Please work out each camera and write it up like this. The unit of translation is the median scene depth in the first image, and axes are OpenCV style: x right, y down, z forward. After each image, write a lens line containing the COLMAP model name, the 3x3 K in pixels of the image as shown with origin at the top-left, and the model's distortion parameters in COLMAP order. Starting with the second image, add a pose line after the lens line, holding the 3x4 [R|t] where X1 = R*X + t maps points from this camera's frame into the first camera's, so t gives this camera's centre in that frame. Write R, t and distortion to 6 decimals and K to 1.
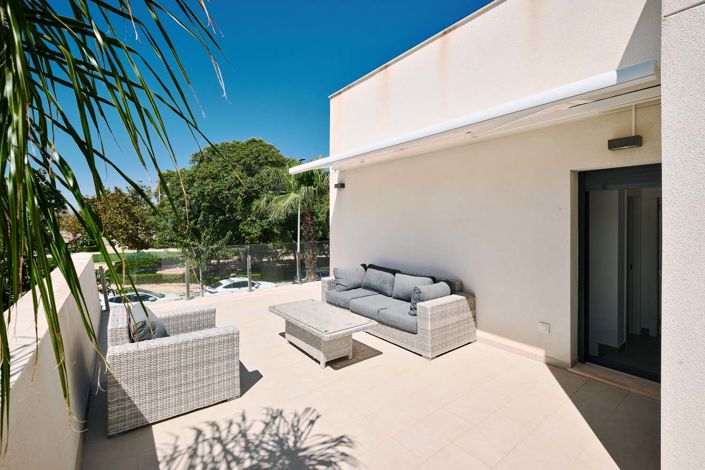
lens RADIAL K [[315.3, 0, 357.7], [0, 315.3, 229.8], [0, 0, 1]] dist [-0.002751, 0.000095]
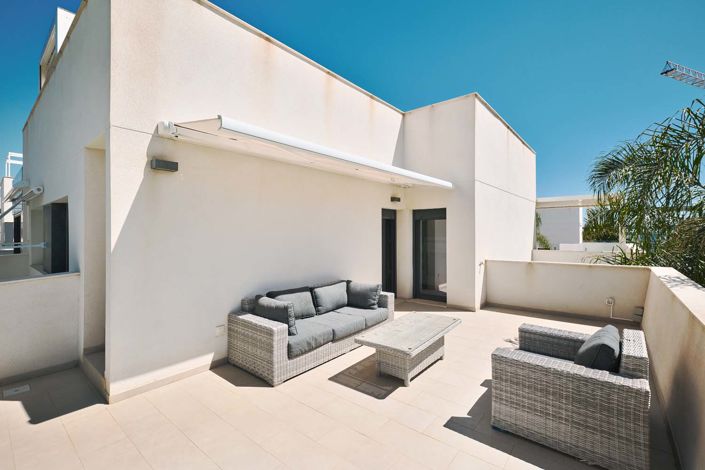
lens RADIAL K [[315.3, 0, 357.3], [0, 315.3, 233.1], [0, 0, 1]] dist [-0.002751, 0.000095]
pose [[-0.236735, -0.000686, 0.971574, -0.916312], [0.032710, 0.999427, 0.008676, -0.037709], [-0.971023, 0.033834, -0.236577, 1.232029]]
